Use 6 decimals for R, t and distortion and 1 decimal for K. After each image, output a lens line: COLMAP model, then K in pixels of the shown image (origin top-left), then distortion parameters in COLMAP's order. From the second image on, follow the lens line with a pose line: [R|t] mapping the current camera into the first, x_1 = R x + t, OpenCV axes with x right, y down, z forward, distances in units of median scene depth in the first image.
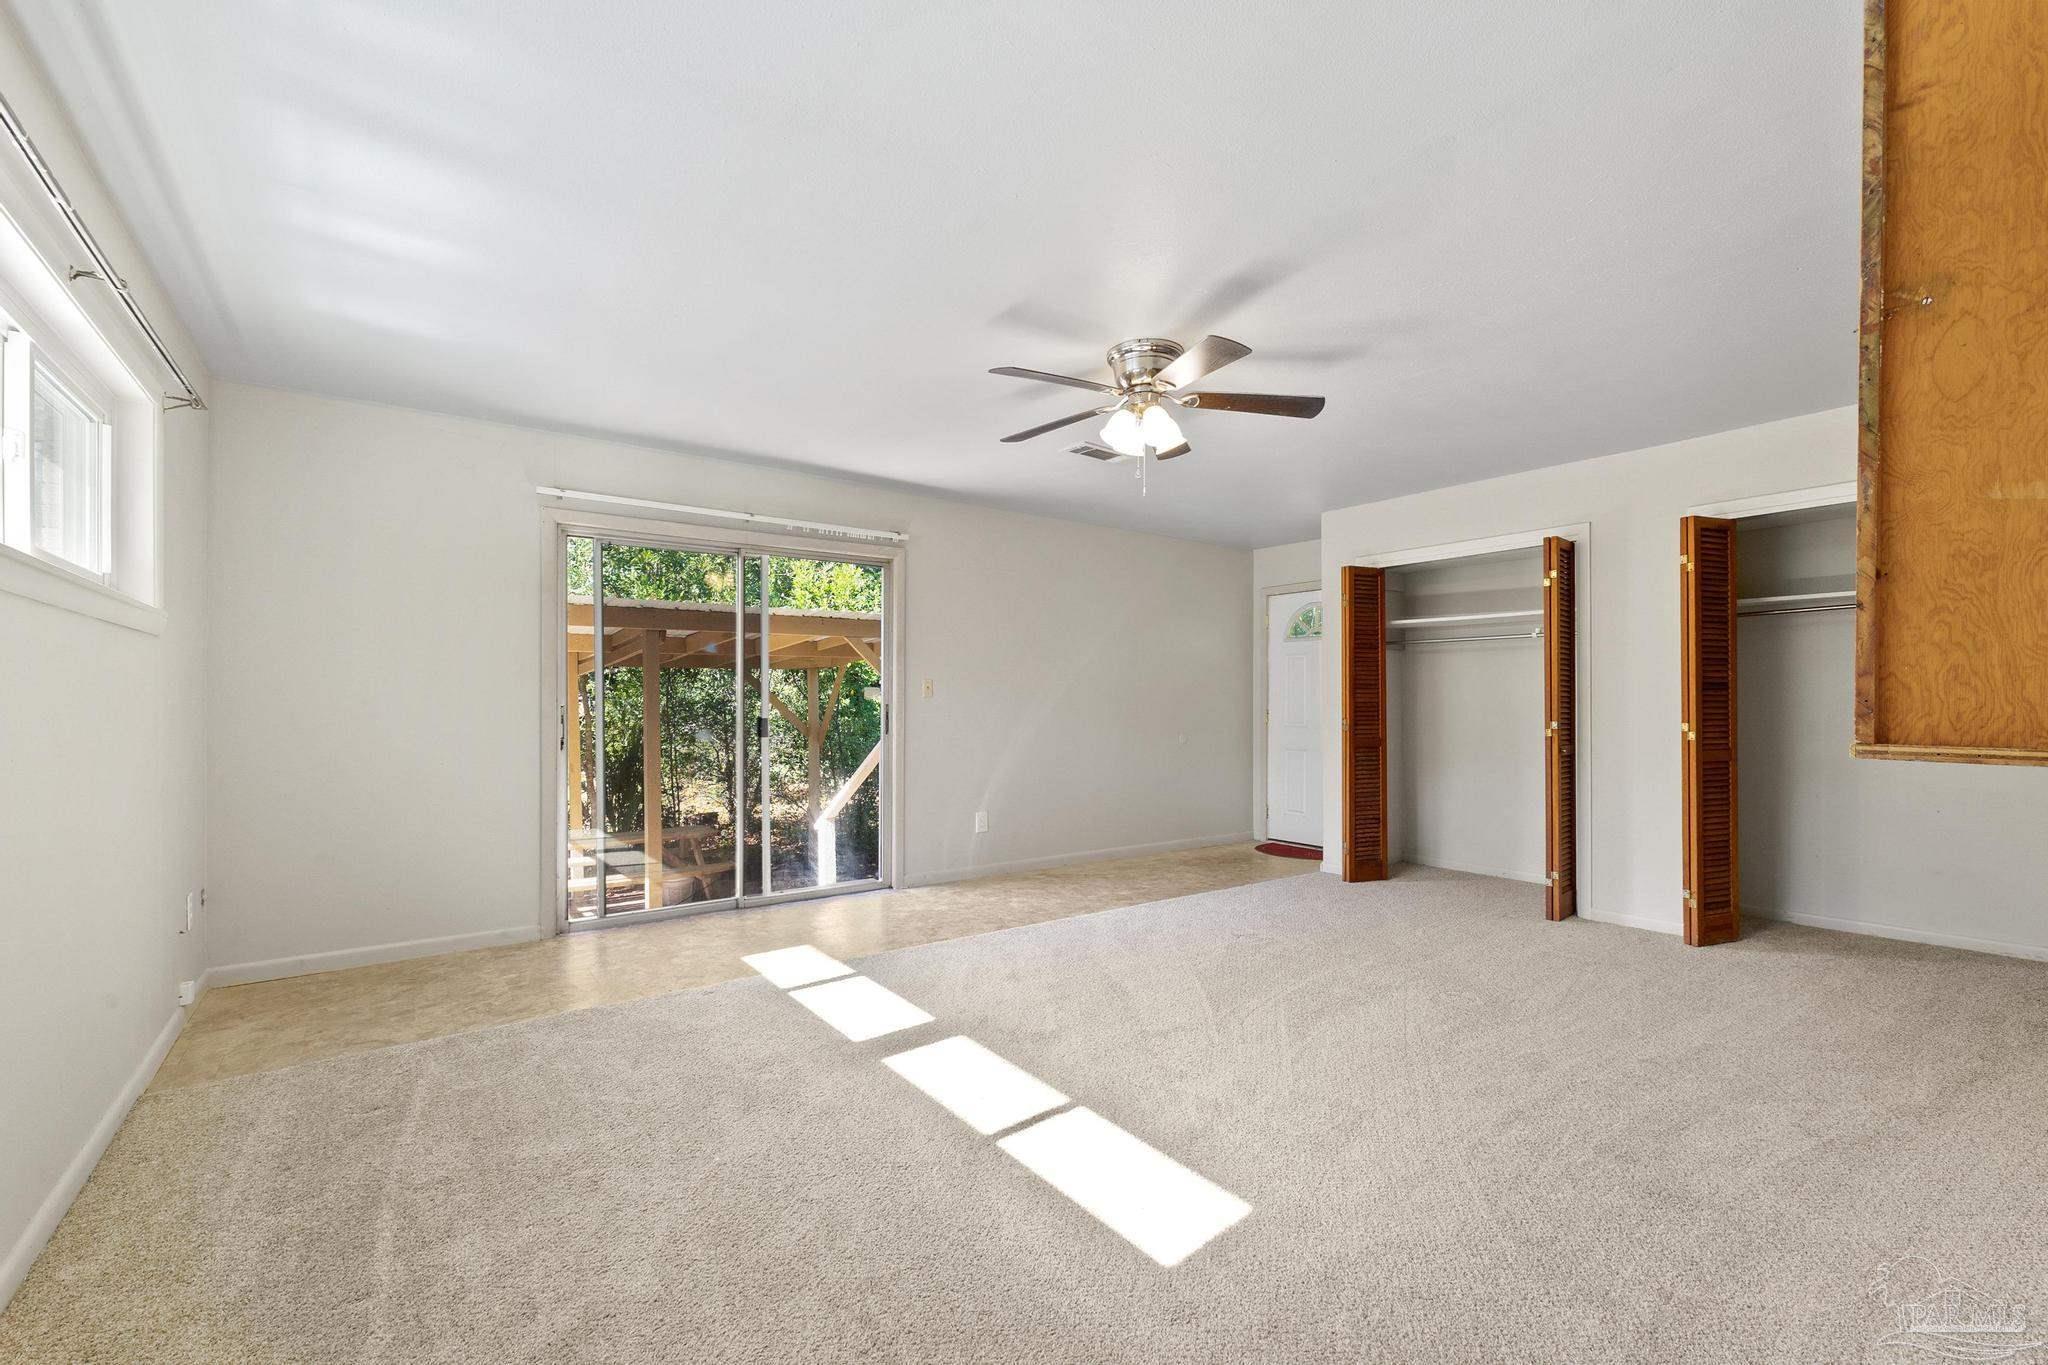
lens RADIAL K [[864.1, 0, 1017.0], [0, 864.1, 690.6], [0, 0, 1]] dist [-0.014838, 0.001836]
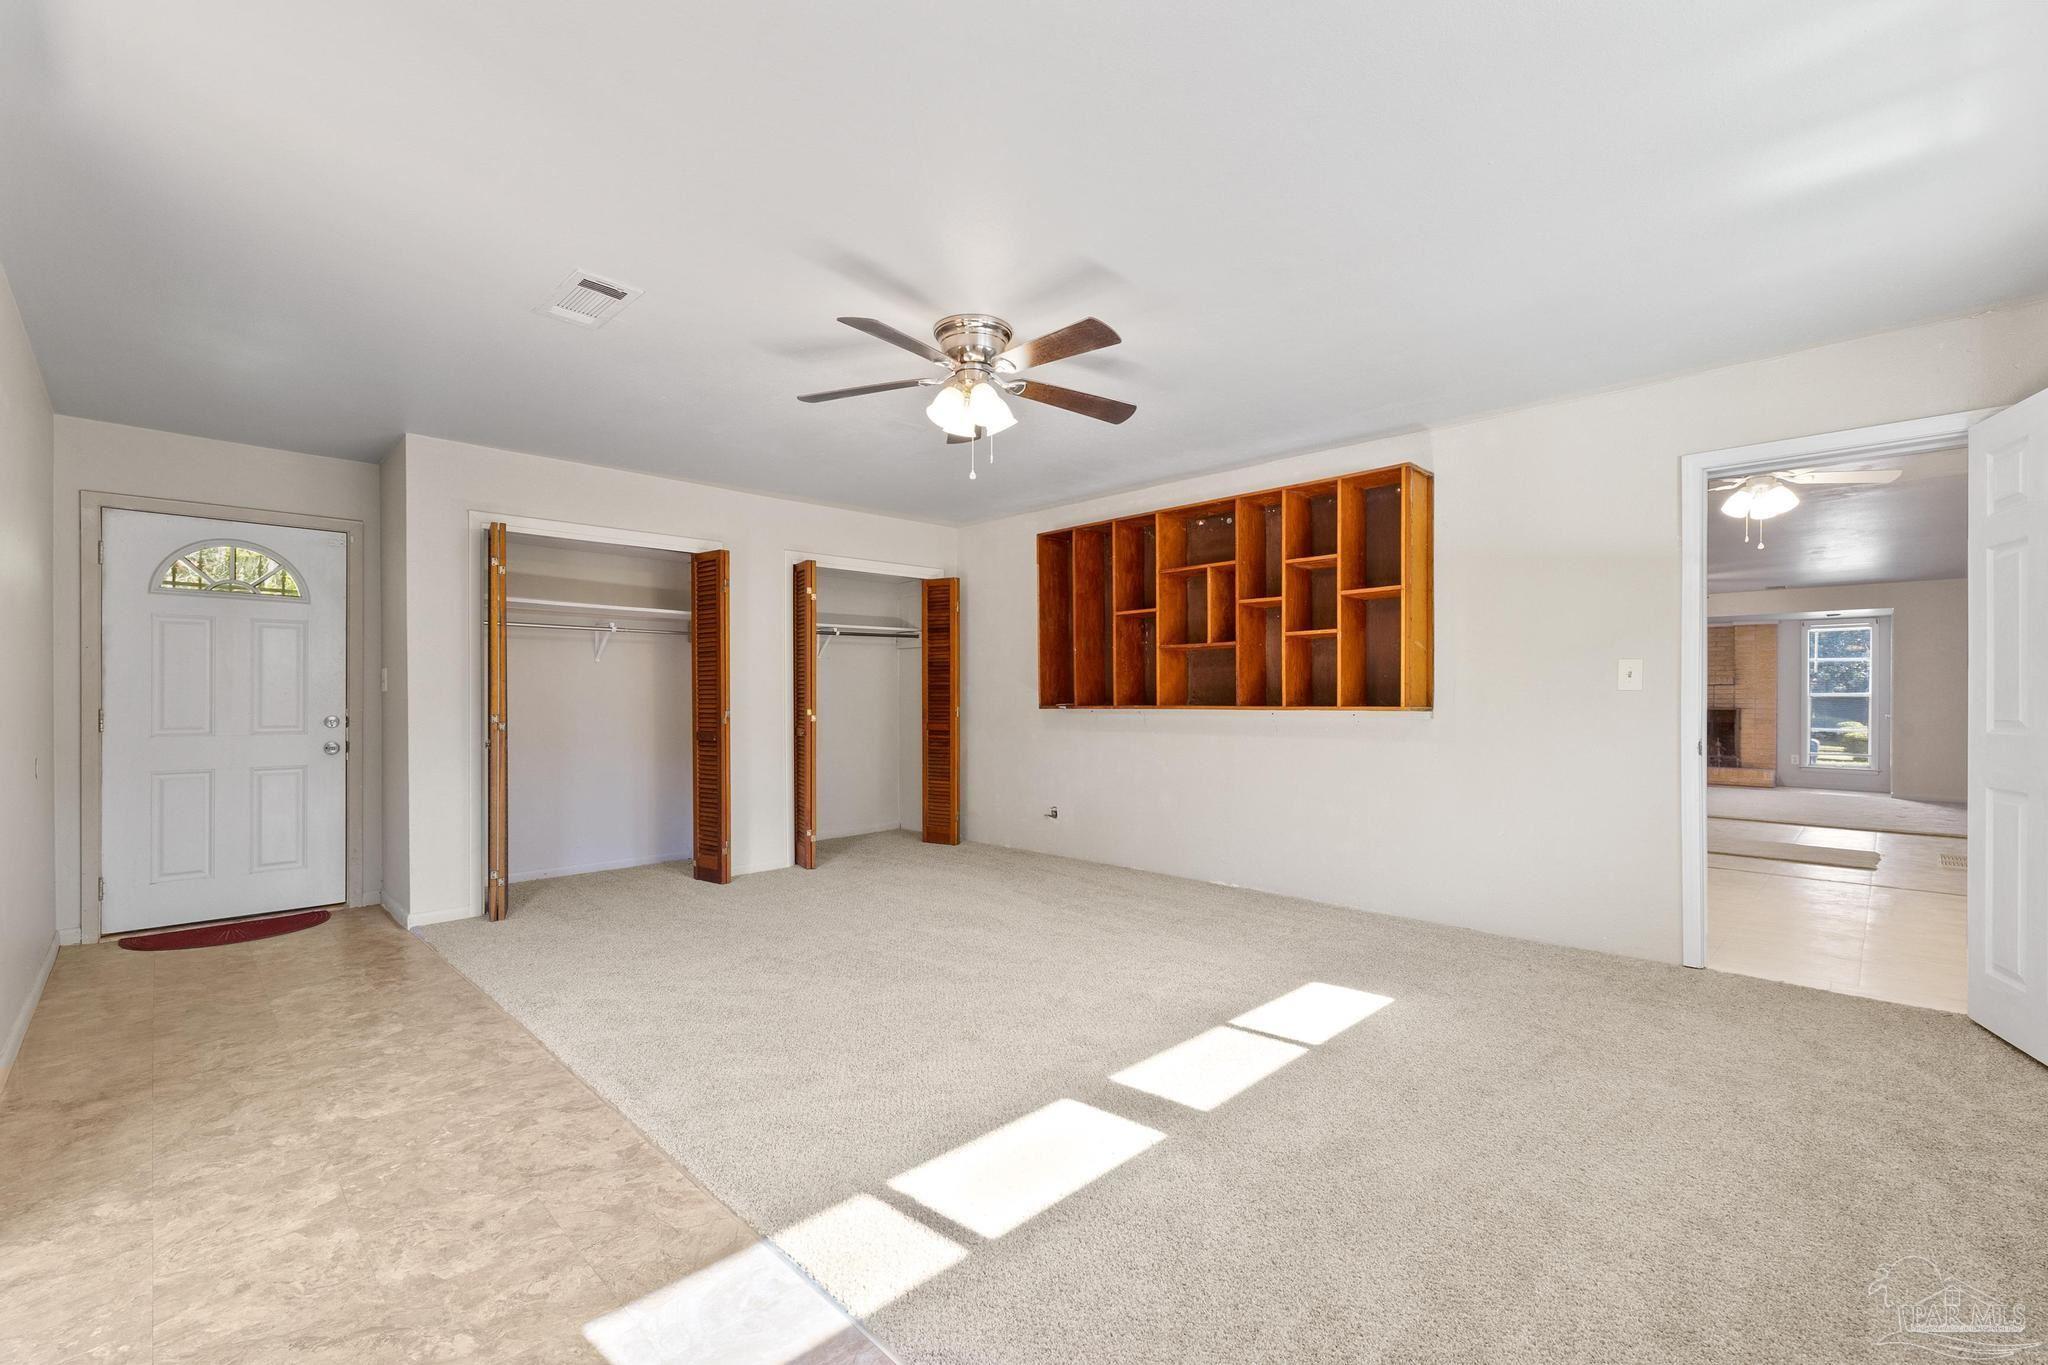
lens RADIAL K [[864.1, 0, 1020.3], [0, 864.1, 696.6], [0, 0, 1]] dist [-0.014838, 0.001836]
pose [[-0.149678, -0.003763, 0.988728, -0.710972], [-0.013462, 0.999908, 0.001768, 0.011347], [-0.988643, -0.013045, -0.149715, 0.959752]]
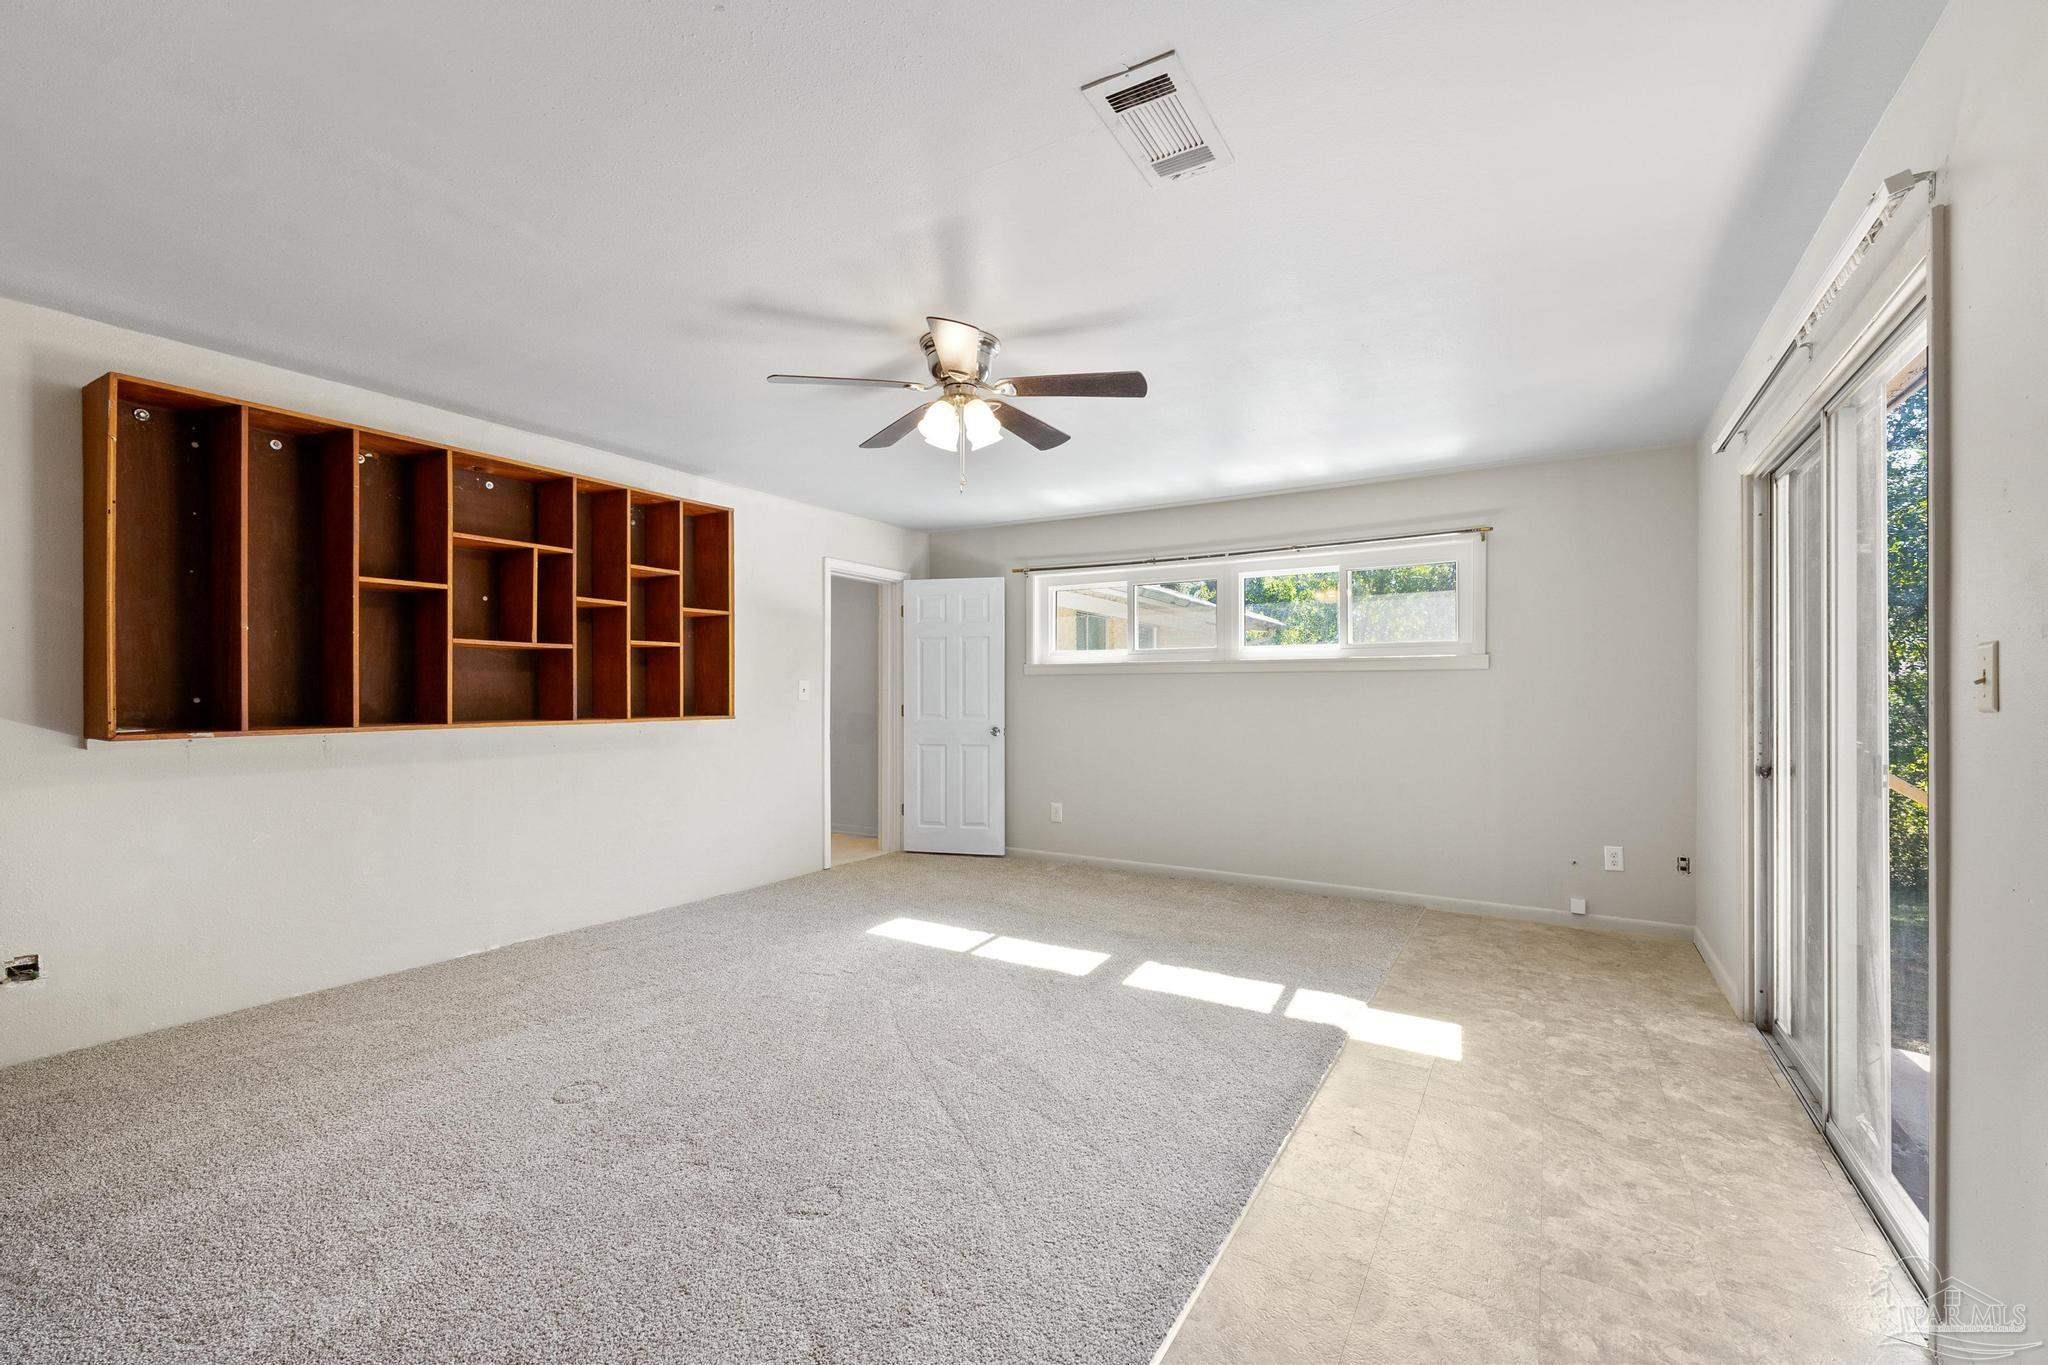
lens RADIAL K [[864.1, 0, 1026.7], [0, 864.1, 694.7], [0, 0, 1]] dist [-0.014838, 0.001836]
pose [[-0.927007, -0.004484, -0.375018, 0.387619], [0.000599, 0.999910, -0.013437, 0.006715], [0.375045, -0.012681, -0.926920, 1.679286]]
